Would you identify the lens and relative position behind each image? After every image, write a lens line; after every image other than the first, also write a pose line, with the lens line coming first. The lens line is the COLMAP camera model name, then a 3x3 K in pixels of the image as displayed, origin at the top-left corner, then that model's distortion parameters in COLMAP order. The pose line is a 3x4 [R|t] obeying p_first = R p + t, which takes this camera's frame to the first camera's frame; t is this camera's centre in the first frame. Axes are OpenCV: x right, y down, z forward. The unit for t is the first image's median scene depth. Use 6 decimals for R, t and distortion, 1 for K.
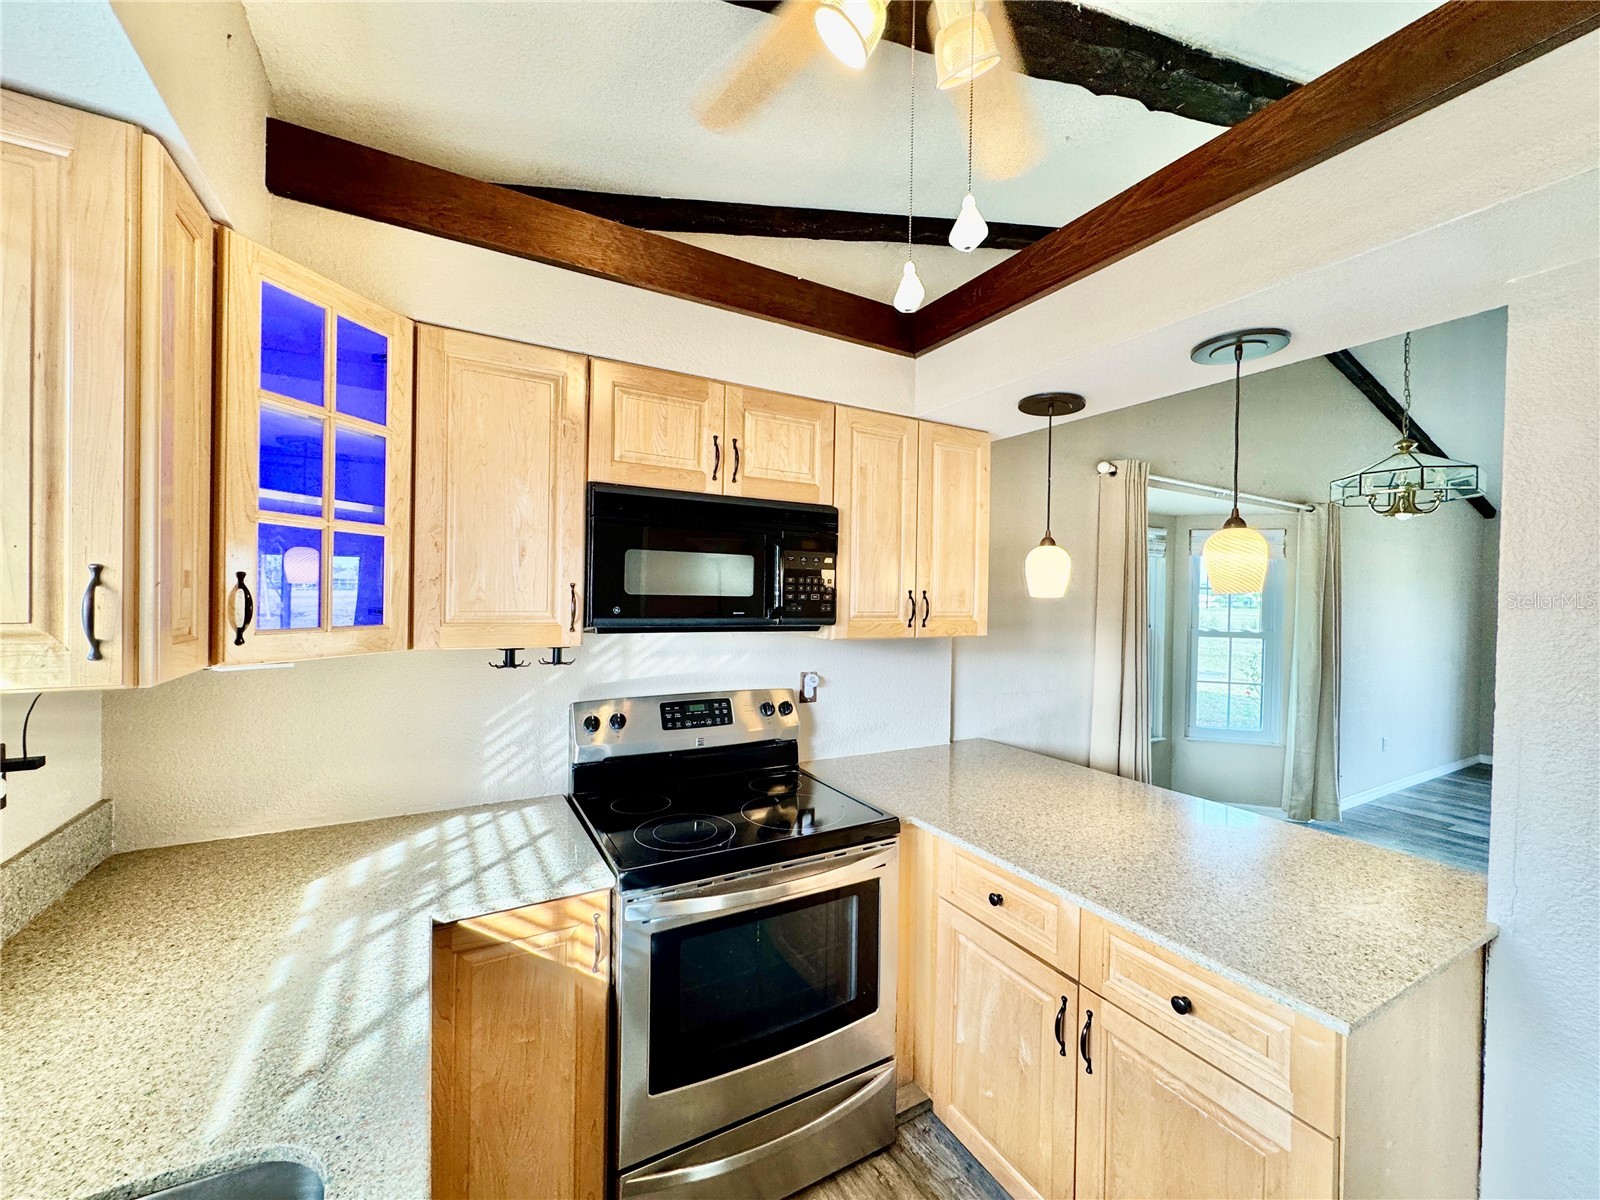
lens RADIAL K [[639.3, 0, 799.3], [0, 639.3, 600.7], [0, 0, 1]] dist [-0.002246, -0.000433]
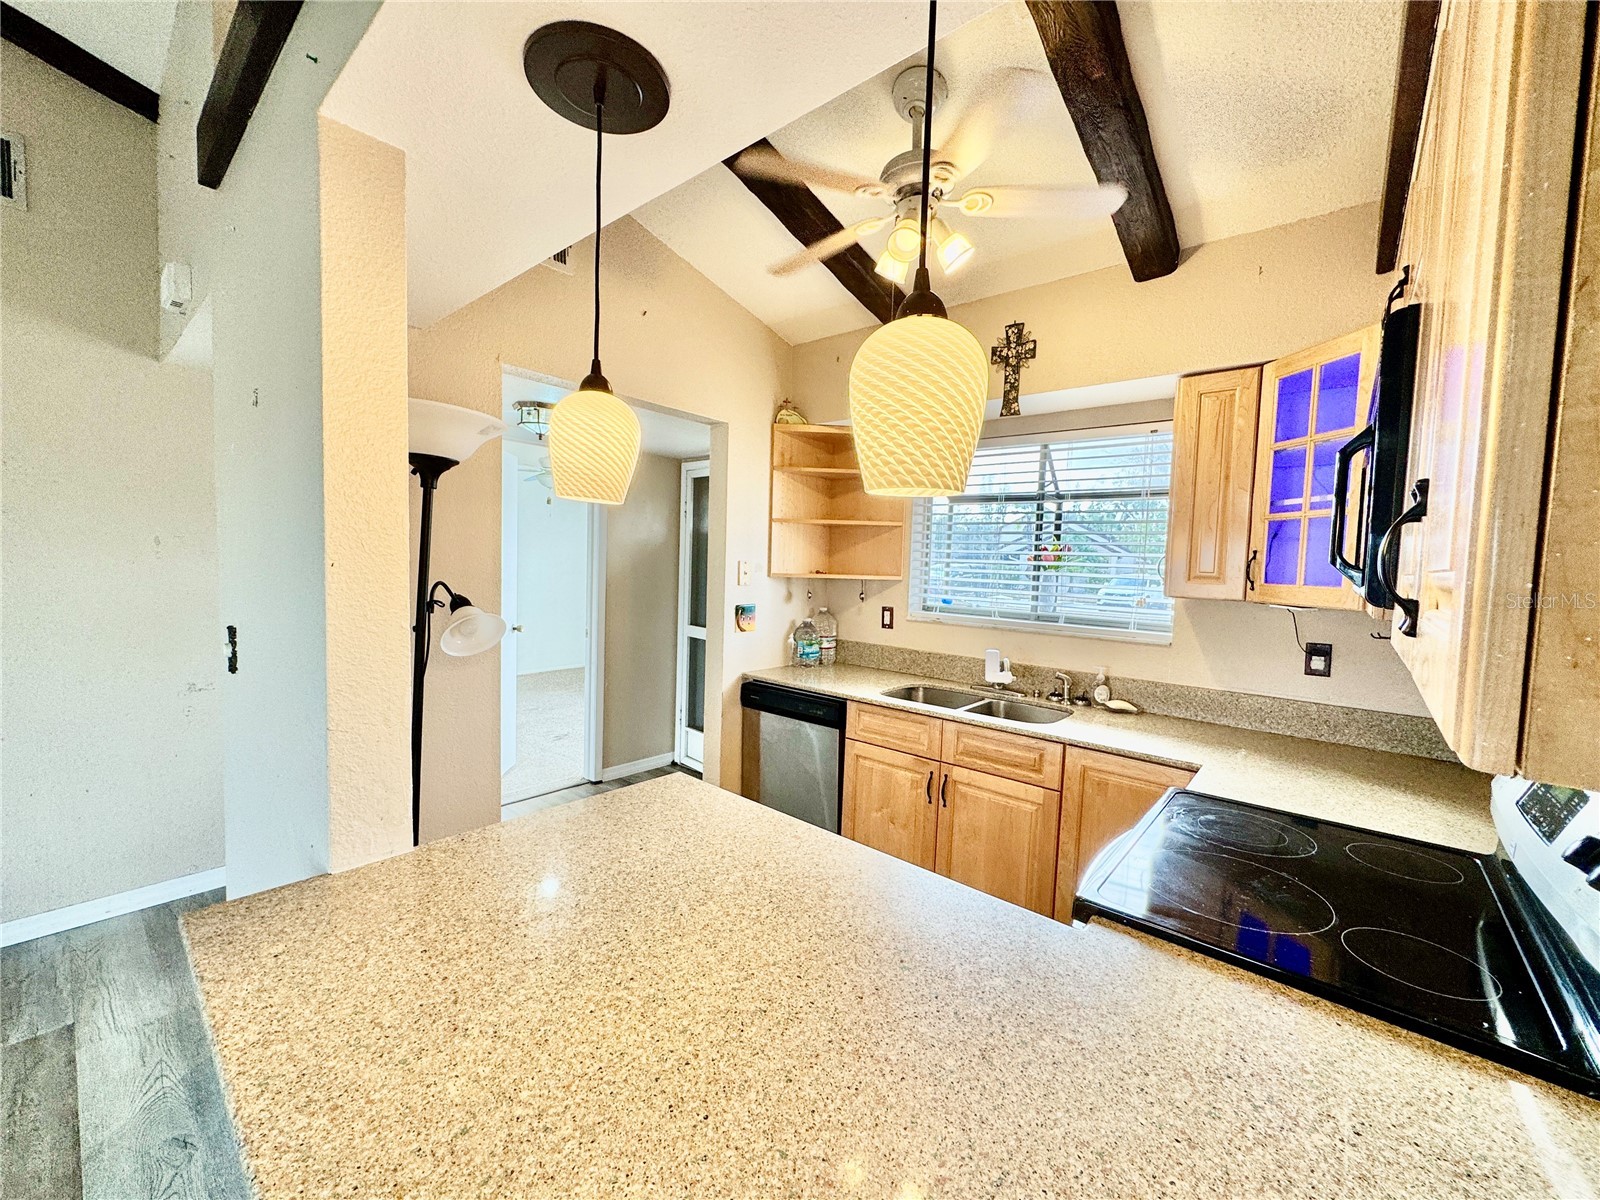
lens RADIAL K [[639.3, 0, 802.1], [0, 639.3, 599.1], [0, 0, 1]] dist [-0.002246, -0.000433]
pose [[-0.937268, -0.024464, -0.347750, 0.570011], [-0.048549, 0.996974, 0.060714, 0.026840], [0.345213, 0.073788, -0.935619, 1.339953]]
